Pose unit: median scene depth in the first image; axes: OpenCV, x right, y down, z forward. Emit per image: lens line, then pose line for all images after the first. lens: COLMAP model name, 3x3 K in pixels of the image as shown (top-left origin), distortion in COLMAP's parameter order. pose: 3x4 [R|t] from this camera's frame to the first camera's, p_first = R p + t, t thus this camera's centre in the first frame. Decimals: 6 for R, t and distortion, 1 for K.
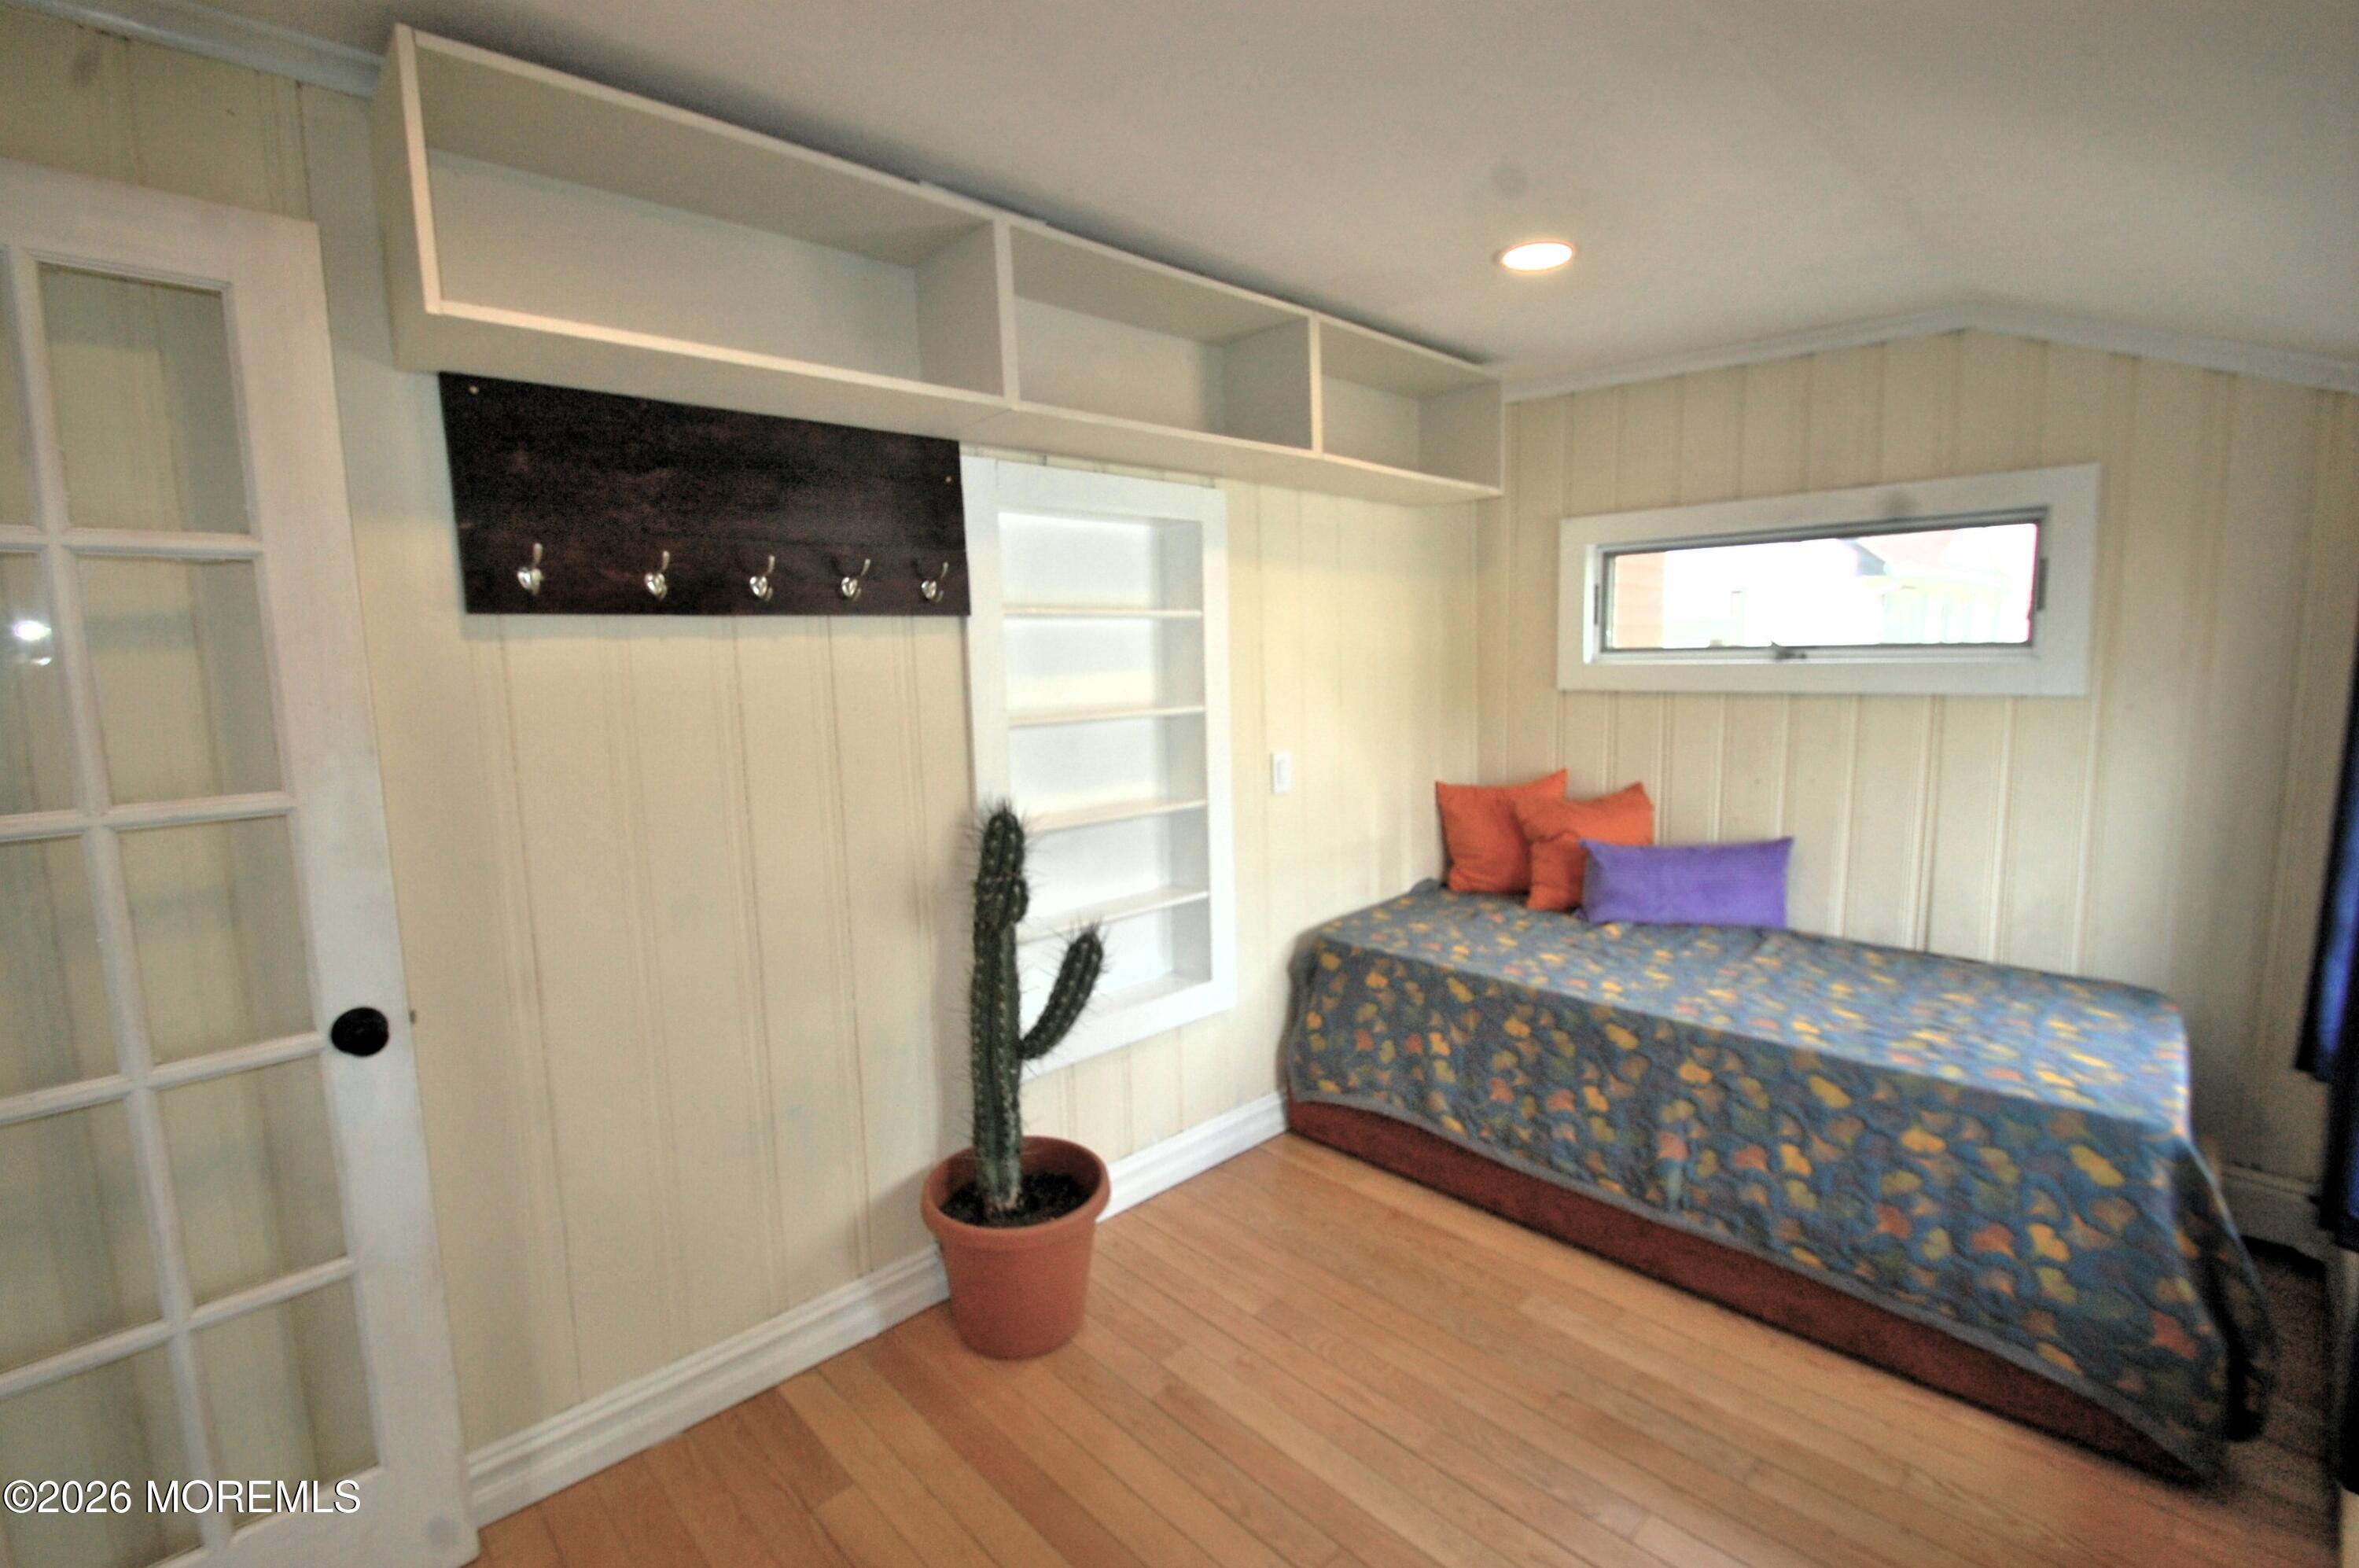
lens RADIAL K [[1027.5, 0, 1155.8], [0, 1027.5, 774.1], [0, 0, 1]] dist [0.004035, -0.010566]
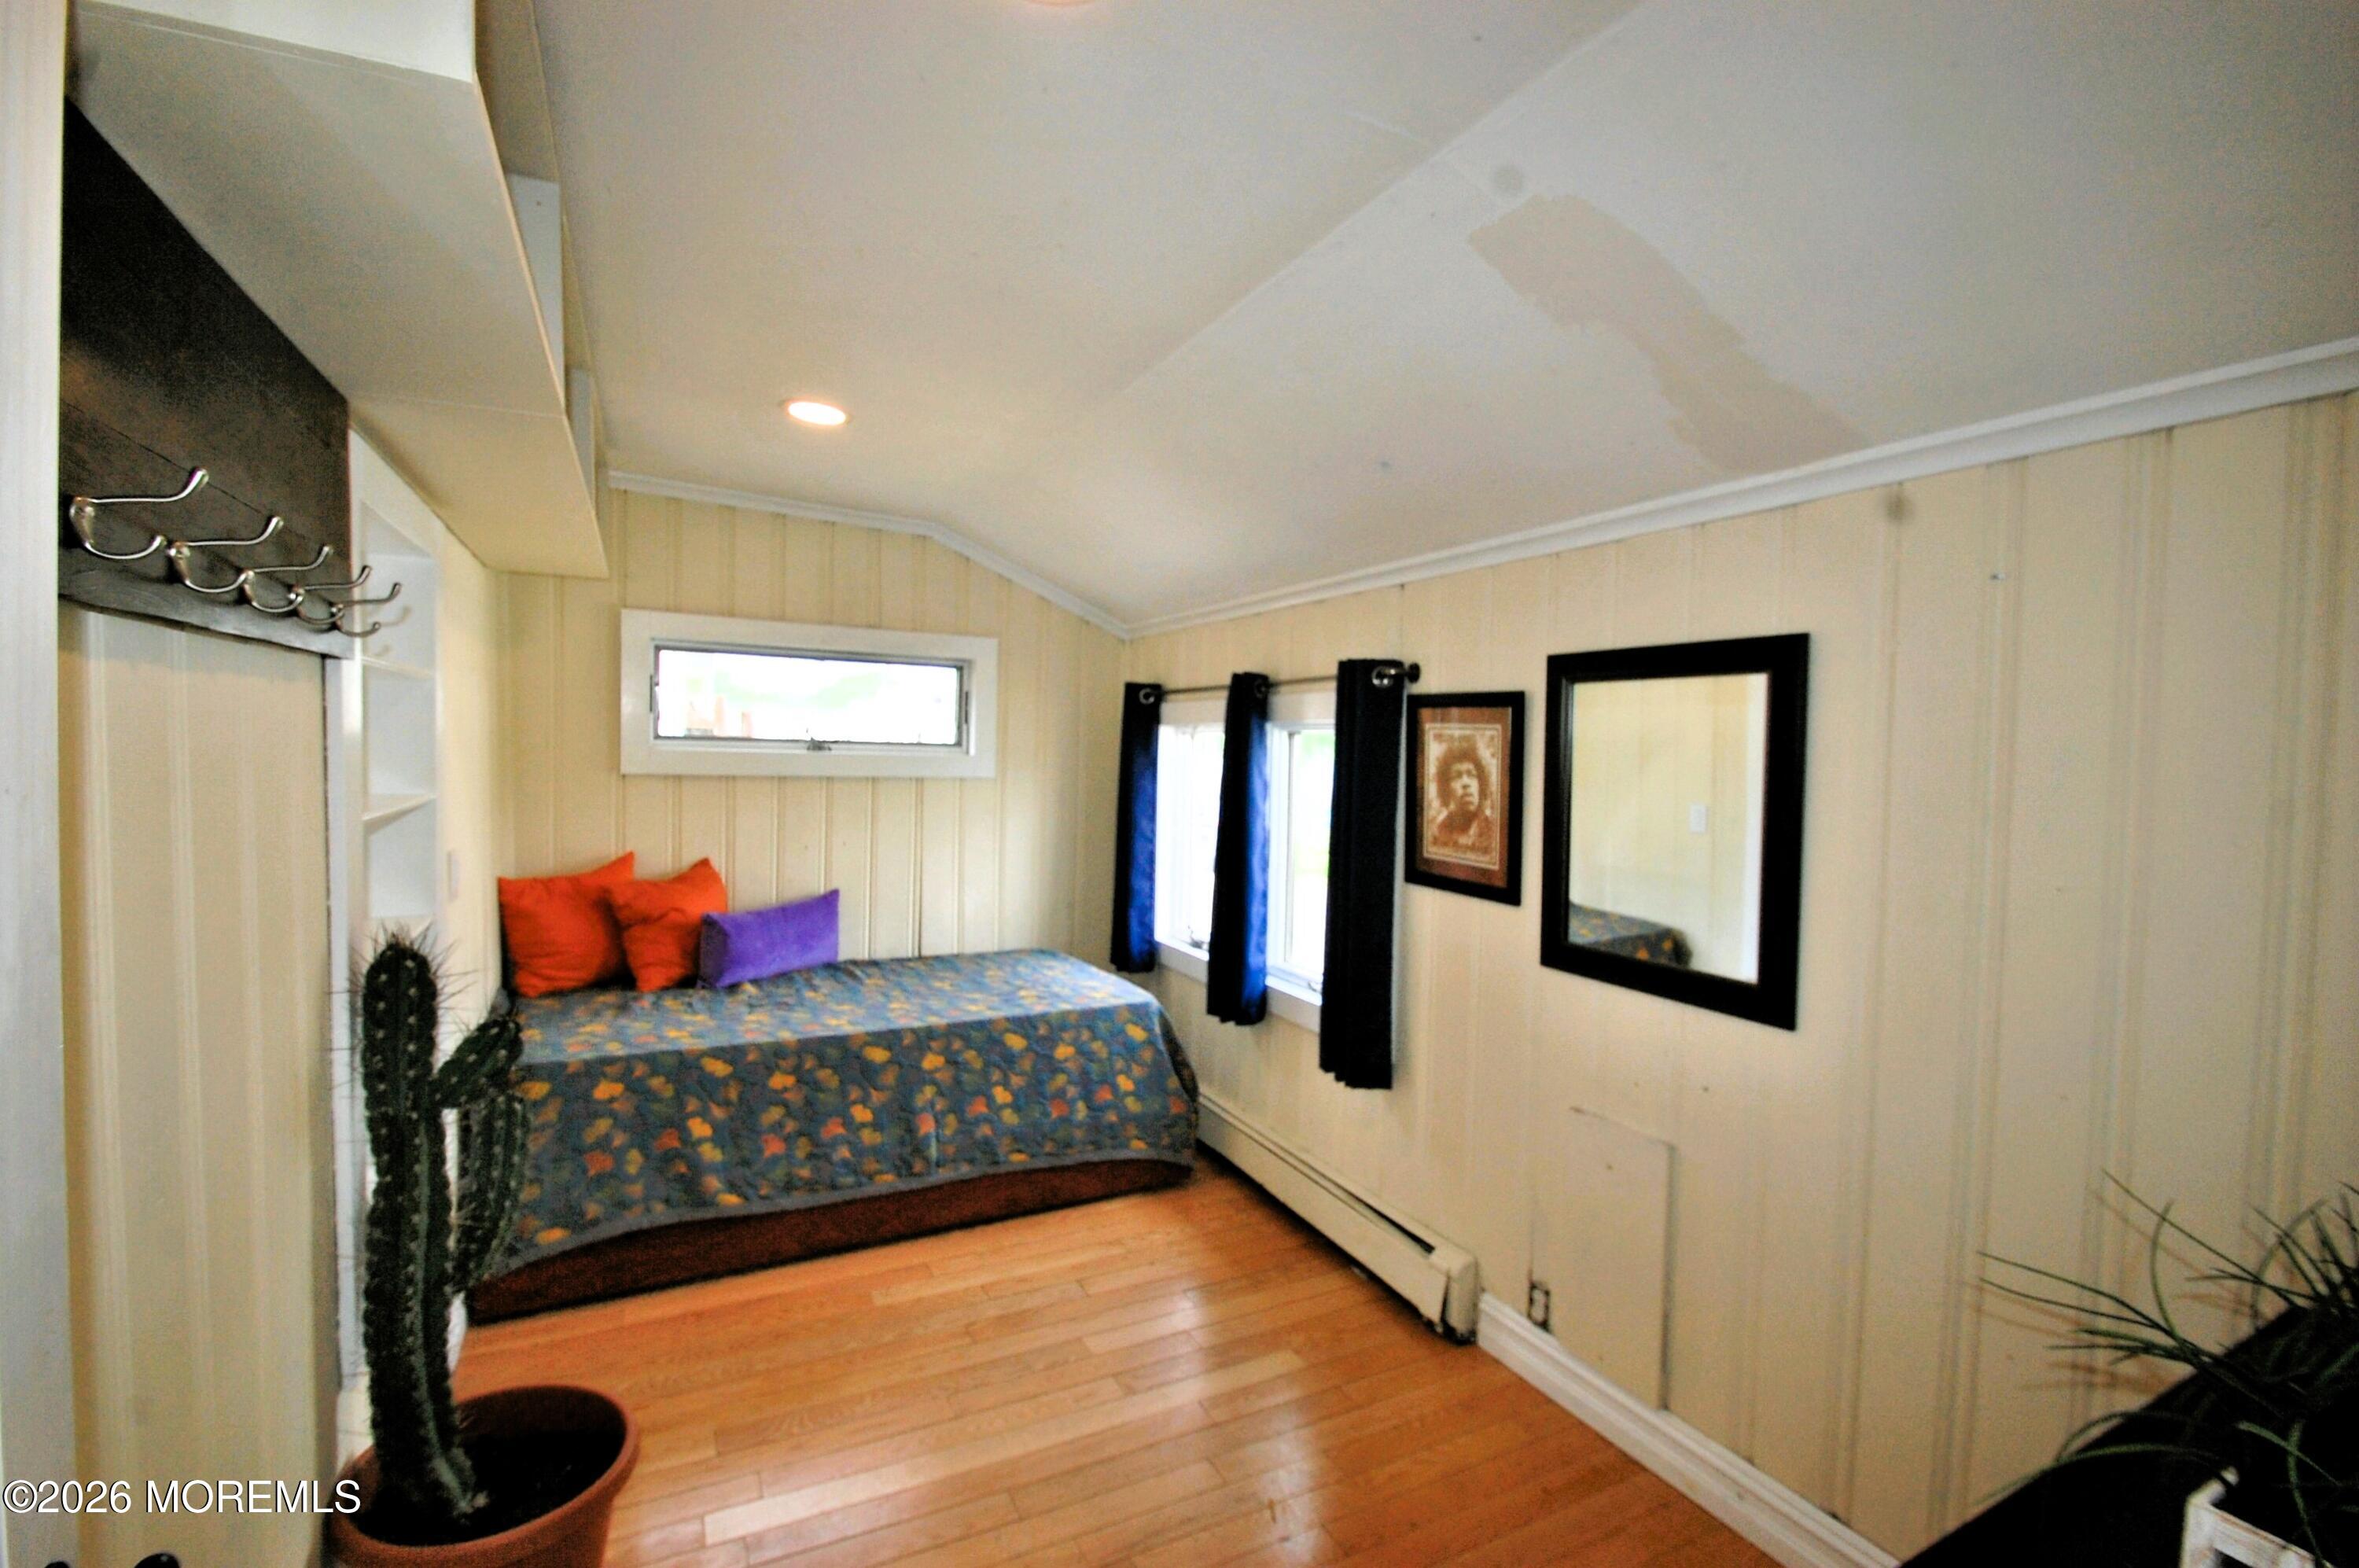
lens RADIAL K [[1027.5, 0, 1170.7], [0, 1027.5, 783.4], [0, 0, 1]] dist [0.004035, -0.010566]
pose [[0.271230, -0.002575, 0.962511, -0.600434], [0.081294, 0.996485, -0.020242, -0.012239], [-0.959075, 0.083737, 0.270486, 0.290381]]
